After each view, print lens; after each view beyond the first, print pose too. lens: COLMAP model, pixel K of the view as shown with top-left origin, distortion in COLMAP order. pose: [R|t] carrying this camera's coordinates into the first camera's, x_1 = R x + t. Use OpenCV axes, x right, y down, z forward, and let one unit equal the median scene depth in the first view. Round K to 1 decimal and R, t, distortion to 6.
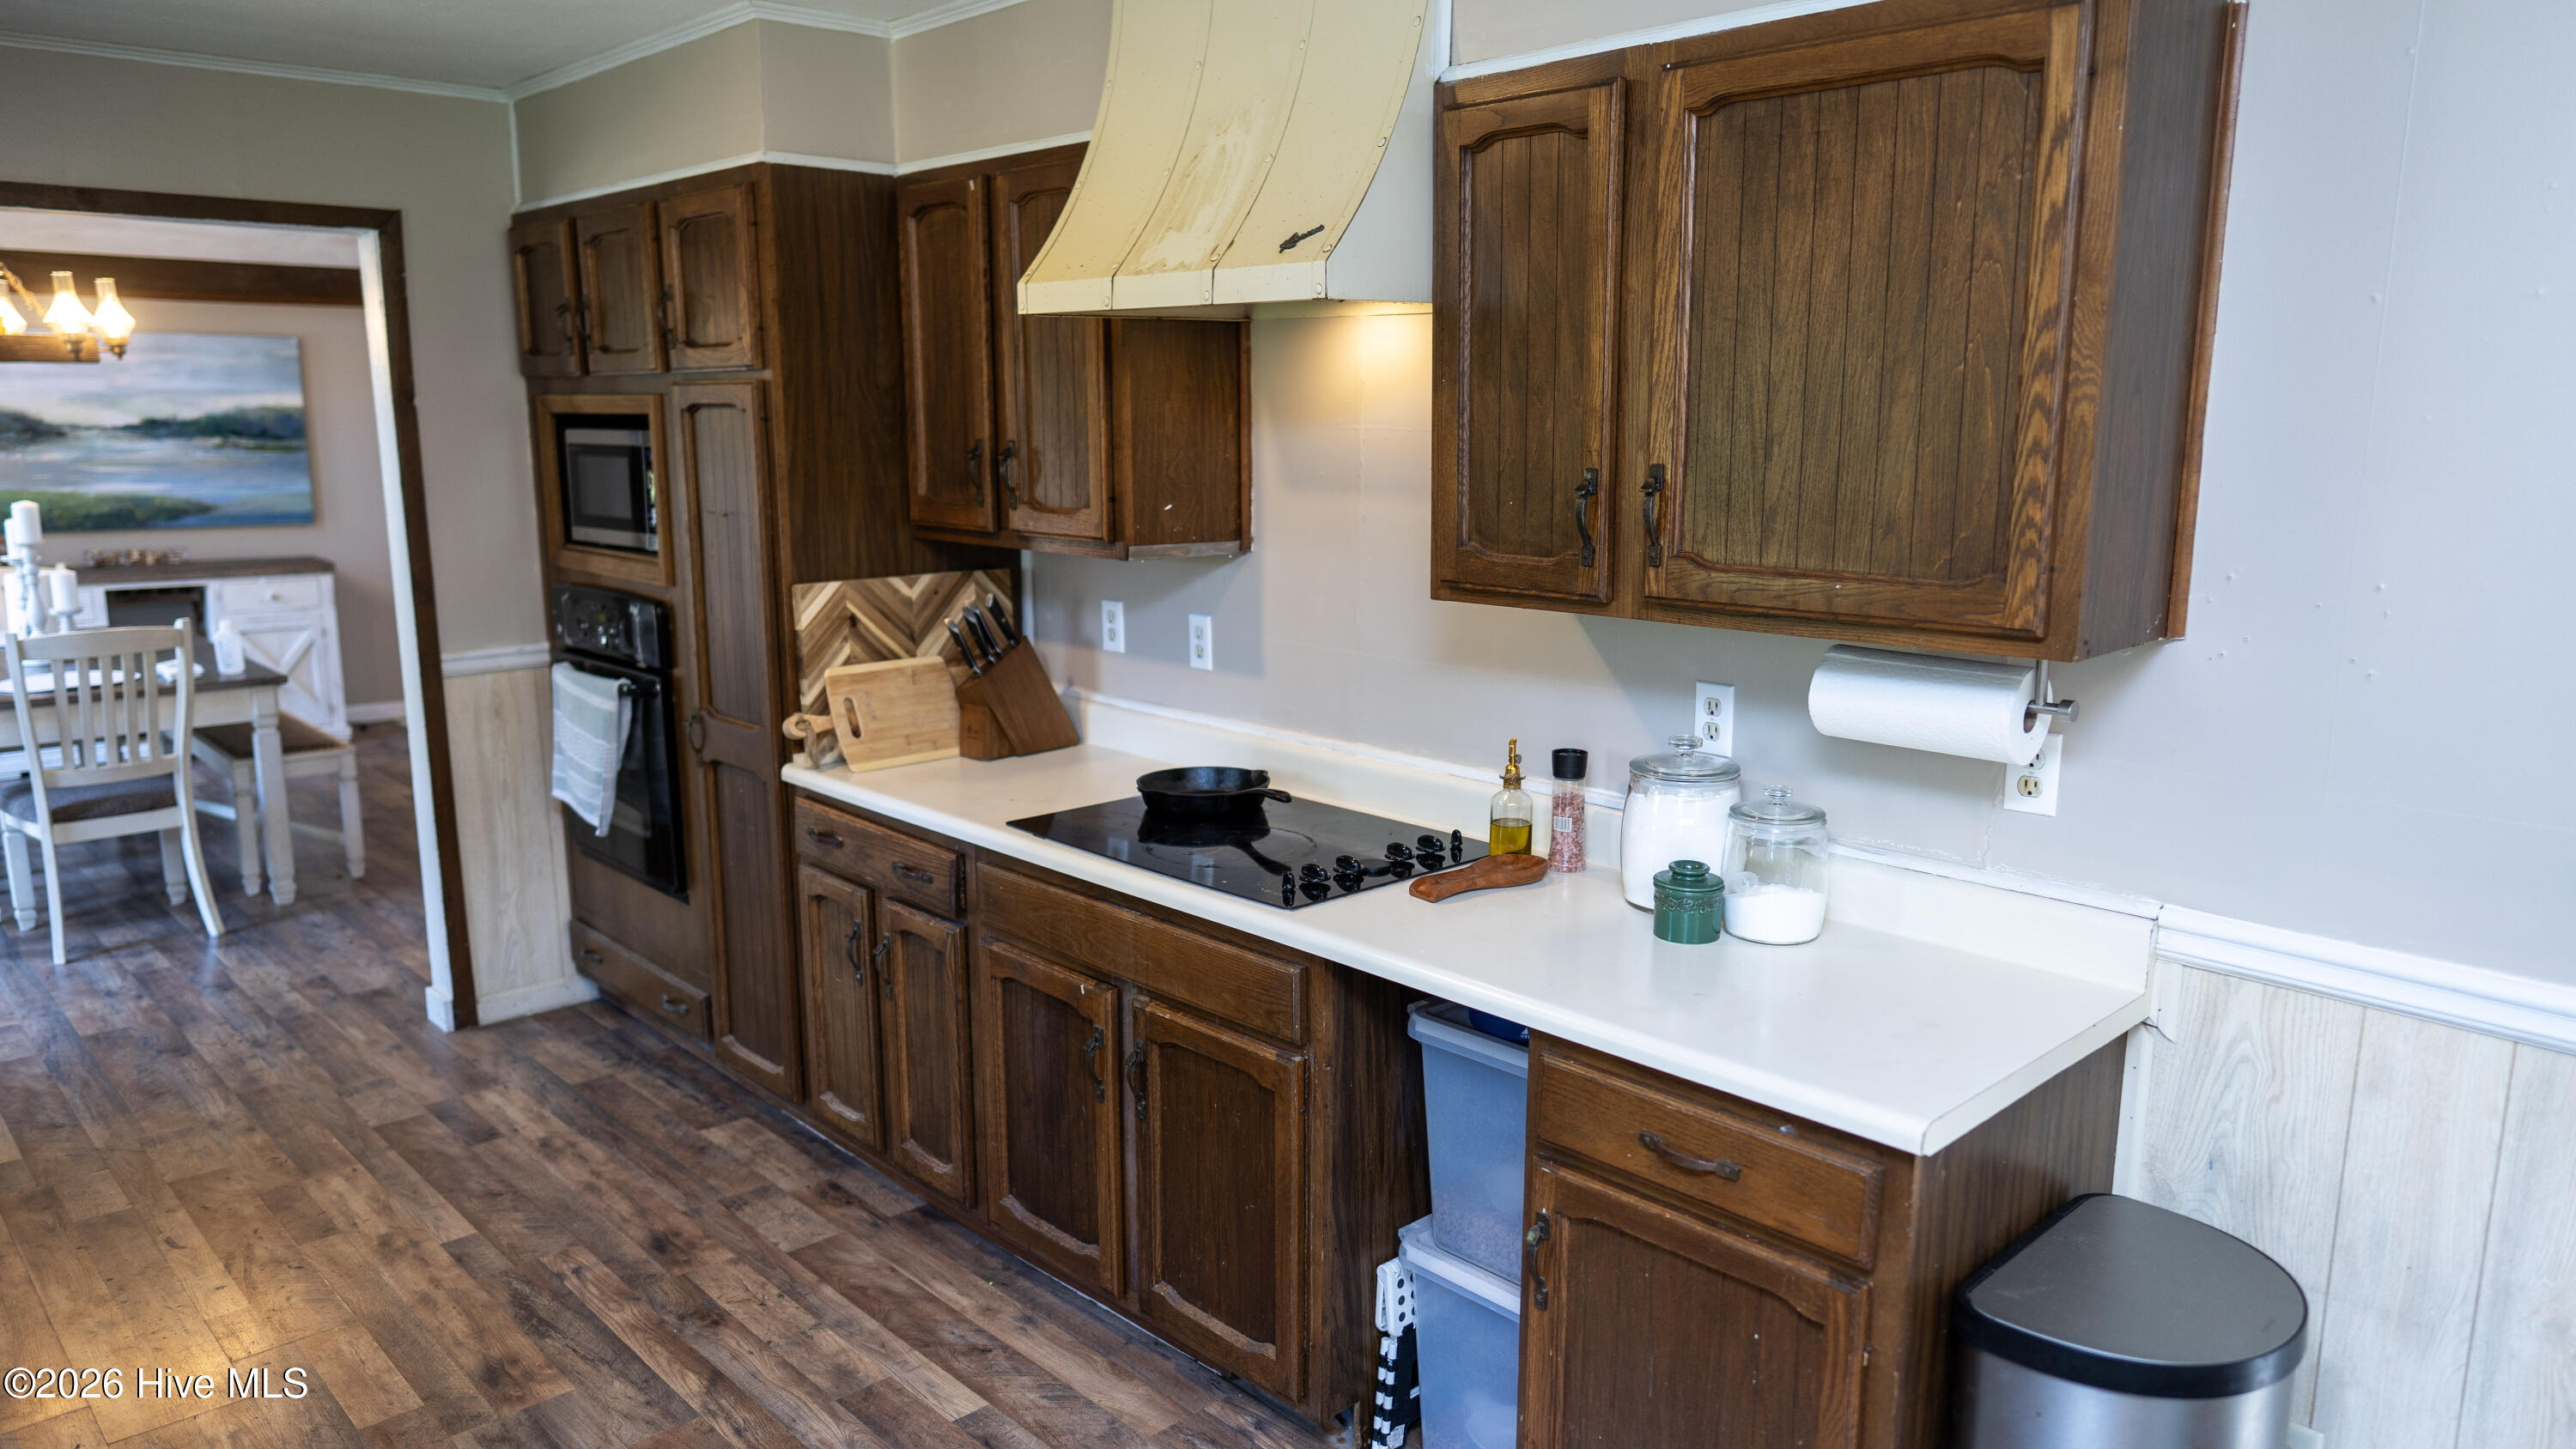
lens RADIAL K [[1732.7, 0, 1293.2], [0, 1732.7, 715.3], [0, 0, 1]] dist [-0.000631, -0.000573]
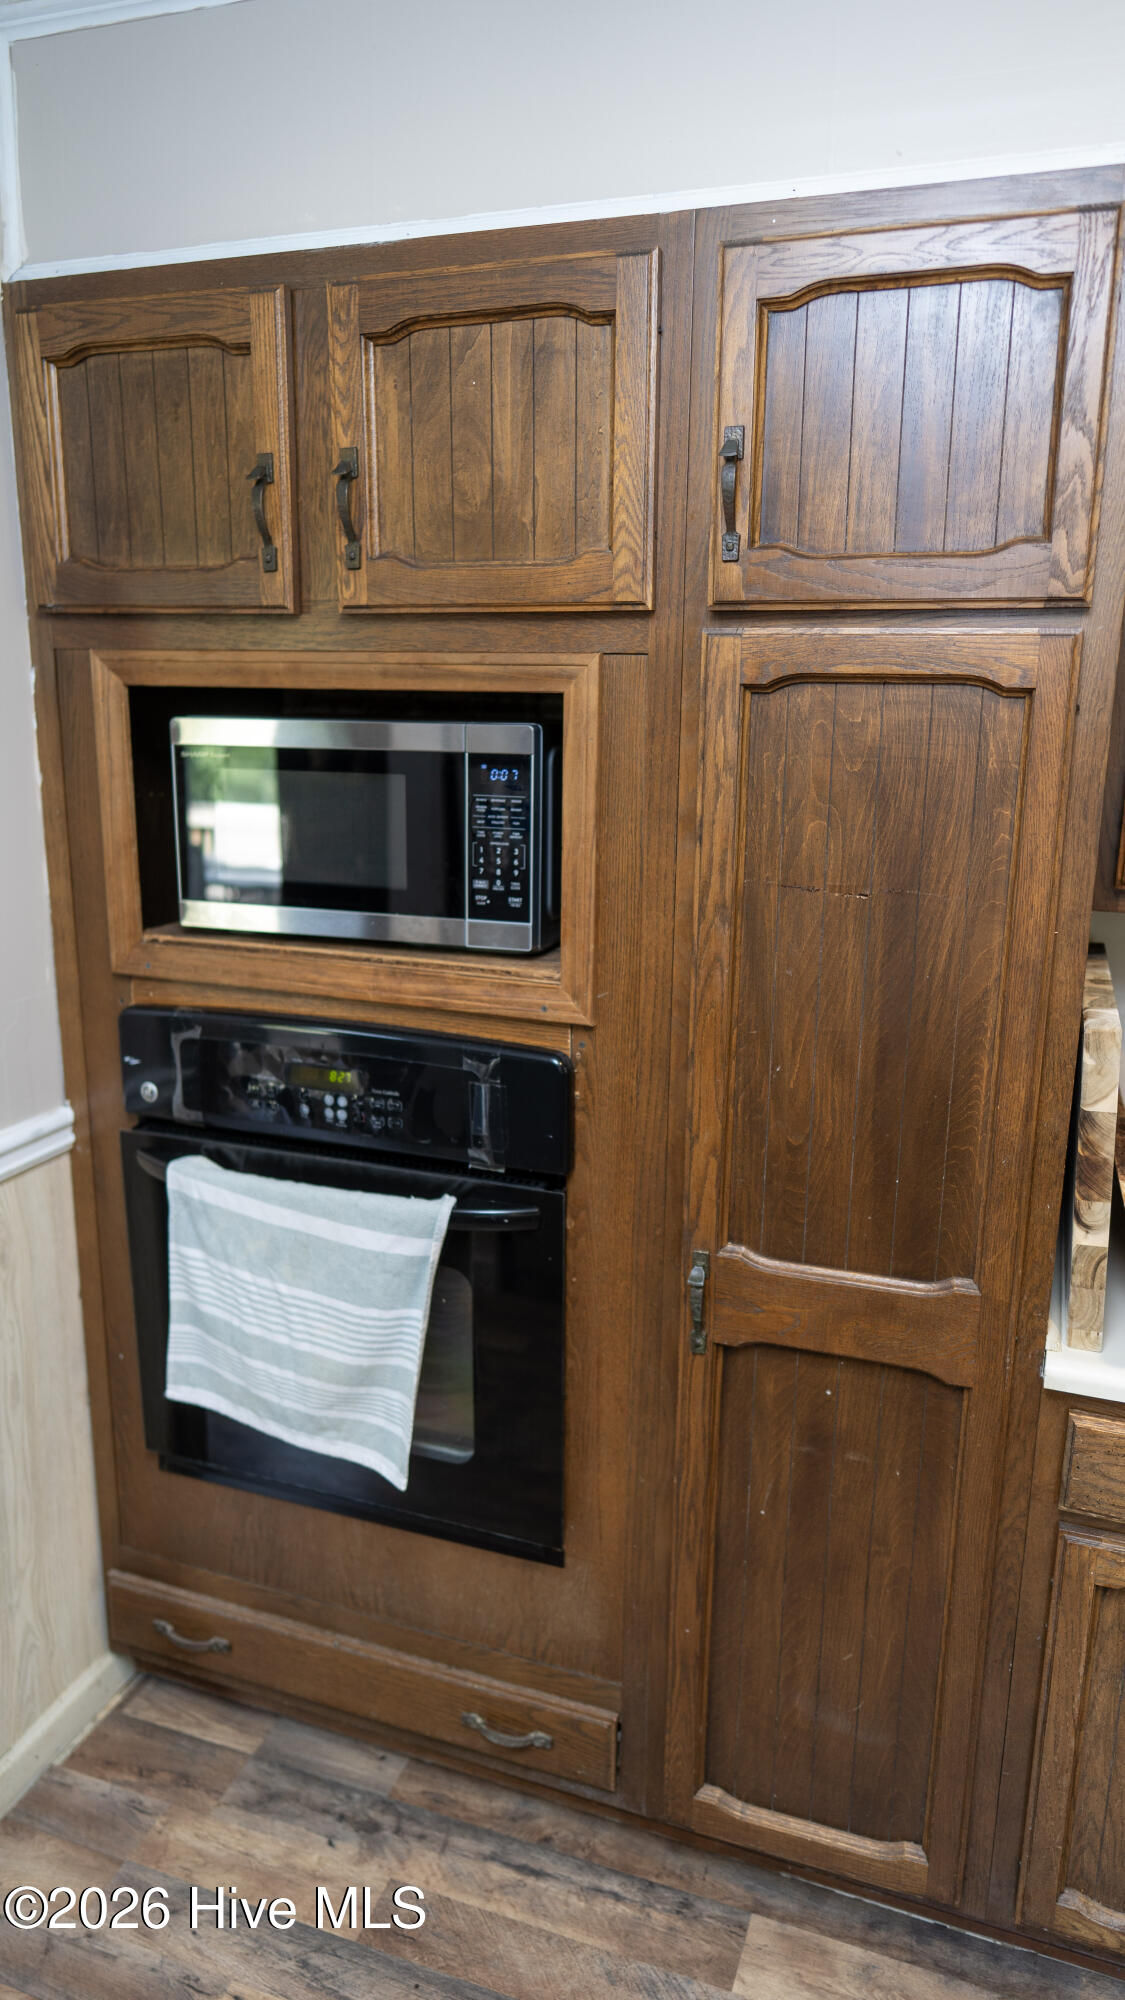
lens RADIAL K [[1345.5, 0, 562.2], [0, 1345.5, 1001.2], [0, 0, 1]] dist [-0.000631, -0.000573]
pose [[0.892649, -0.087612, 0.442157, -0.532655], [0.065360, 0.995720, 0.065346, -0.104844], [-0.445989, -0.029432, 0.894554, 0.618615]]
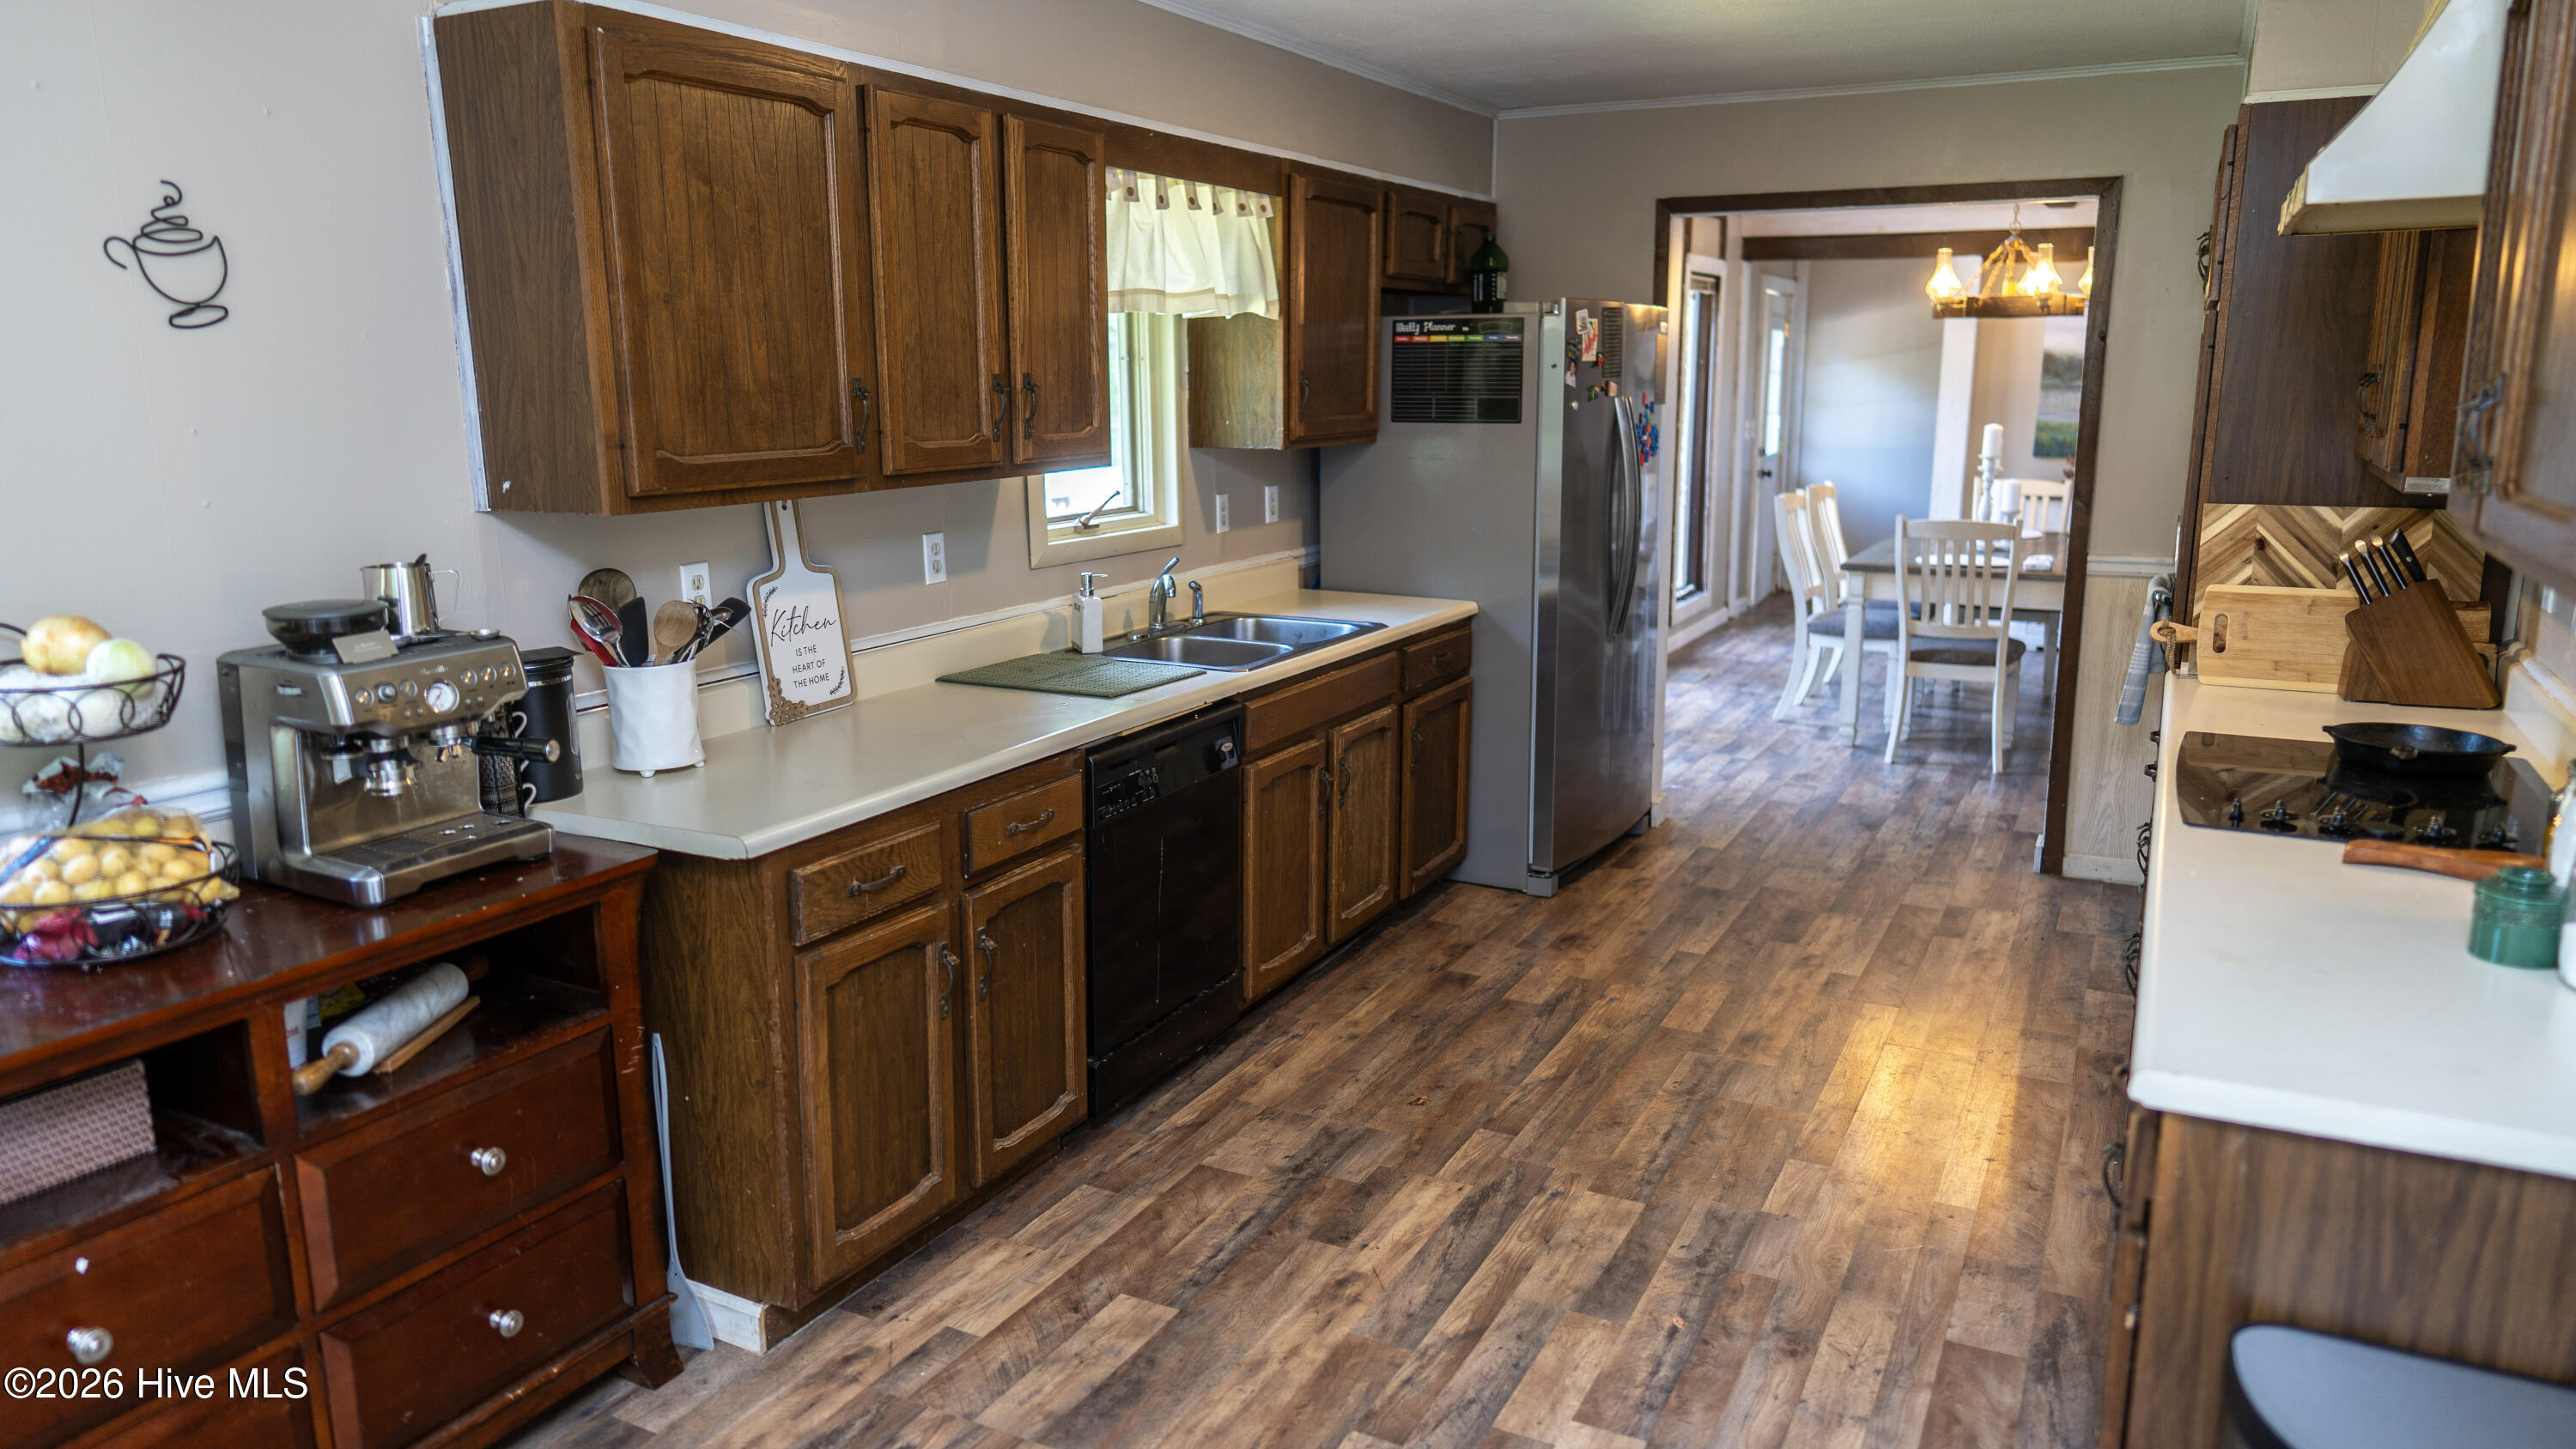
lens RADIAL K [[1732.7, 0, 1291.7], [0, 1732.7, 728.7], [0, 0, 1]] dist [-0.000631, -0.000573]
pose [[0.330670, 0.189791, -0.924466, 0.482826], [-0.162746, 0.976362, 0.142233, -0.000077], [0.929608, 0.103420, 0.353742, 0.102843]]
